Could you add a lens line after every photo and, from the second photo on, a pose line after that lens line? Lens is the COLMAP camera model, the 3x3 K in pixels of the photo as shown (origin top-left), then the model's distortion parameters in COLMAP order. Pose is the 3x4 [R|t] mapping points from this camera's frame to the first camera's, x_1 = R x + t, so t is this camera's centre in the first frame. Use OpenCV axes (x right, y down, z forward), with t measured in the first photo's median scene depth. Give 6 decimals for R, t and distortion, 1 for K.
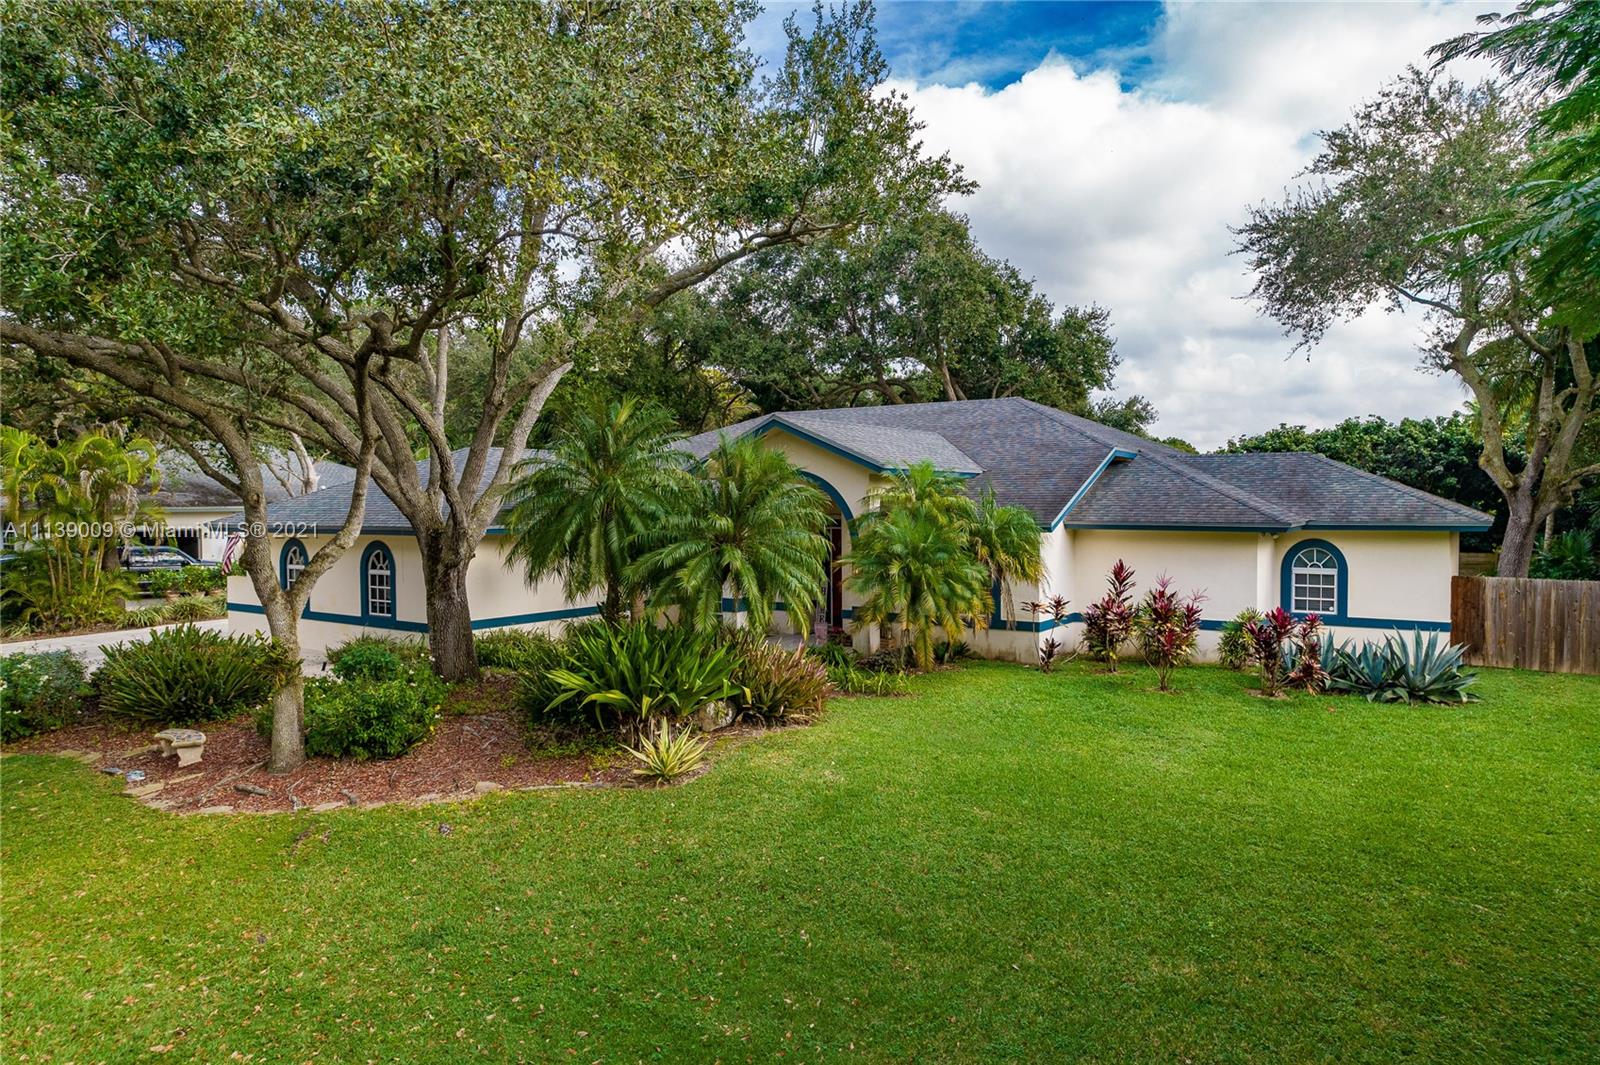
lens RADIAL K [[1027.6, 0, 807.3], [0, 1027.6, 538.0], [0, 0, 1]] dist [-0.087253, 0.085827]
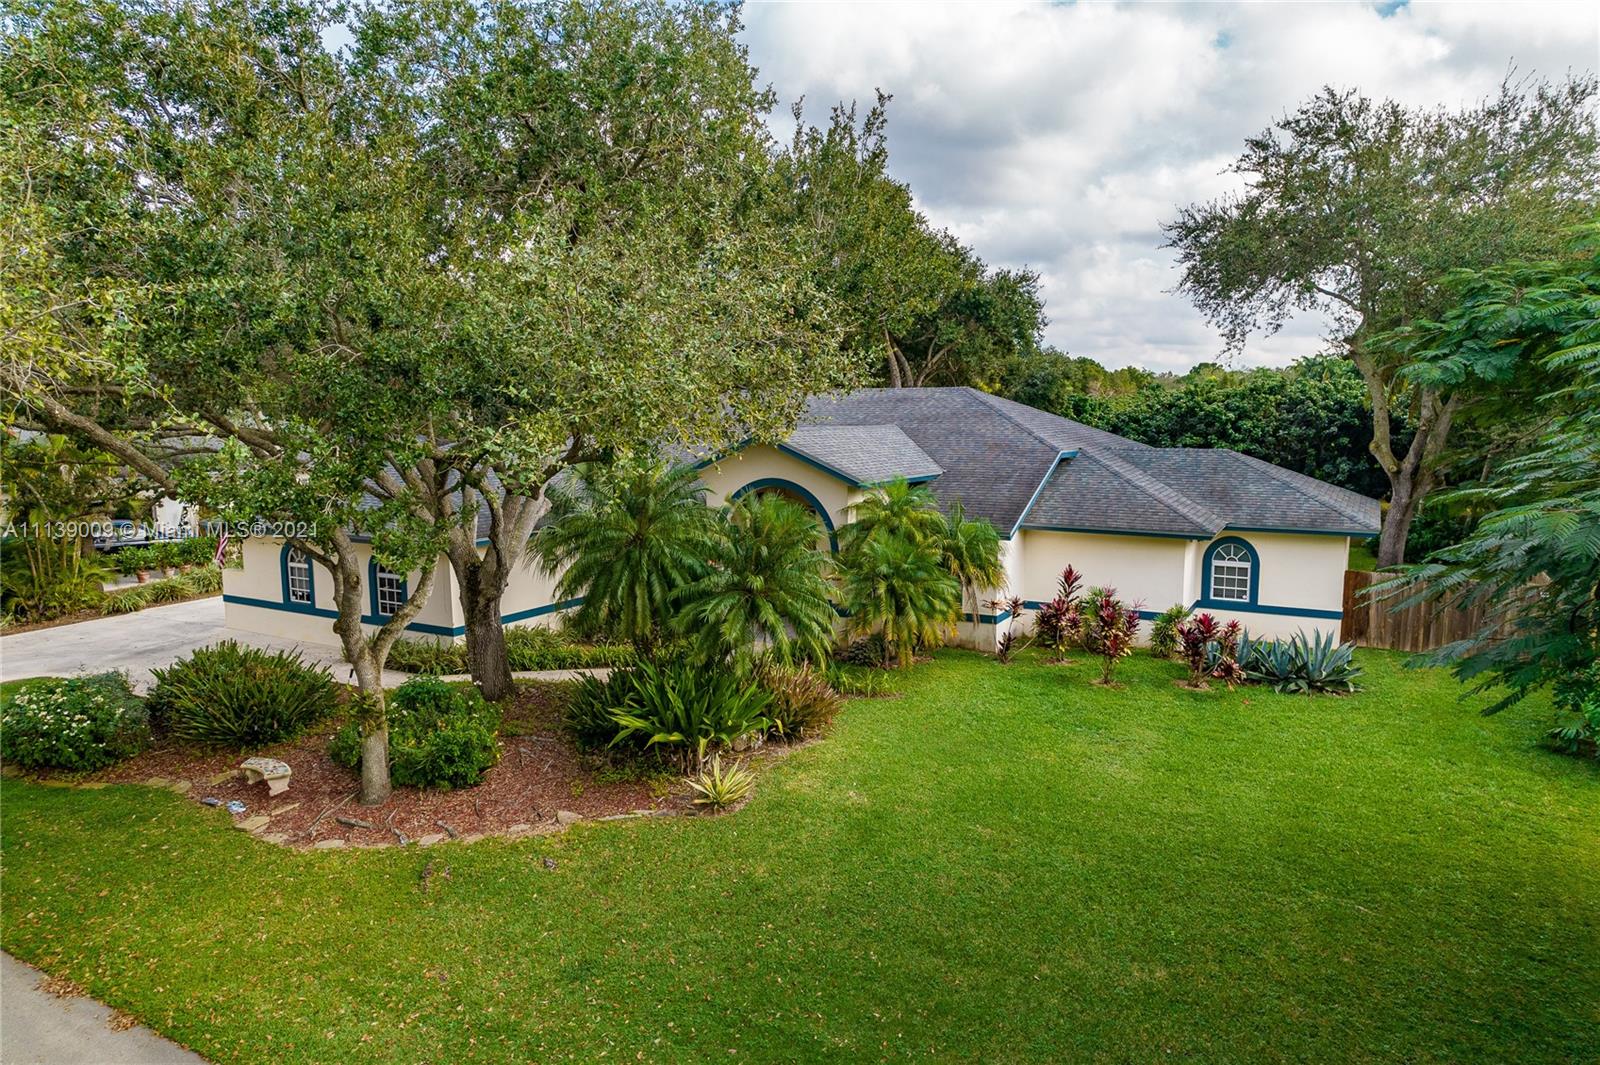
lens RADIAL K [[1027.6, 0, 807.3], [0, 1027.6, 538.0], [0, 0, 1]] dist [-0.087253, 0.085827]
pose [[0.996029, -0.011552, 0.088273, -0.108874], [0.003186, 0.995535, 0.094336, -0.148681], [-0.088969, -0.093680, 0.991619, -0.132863]]
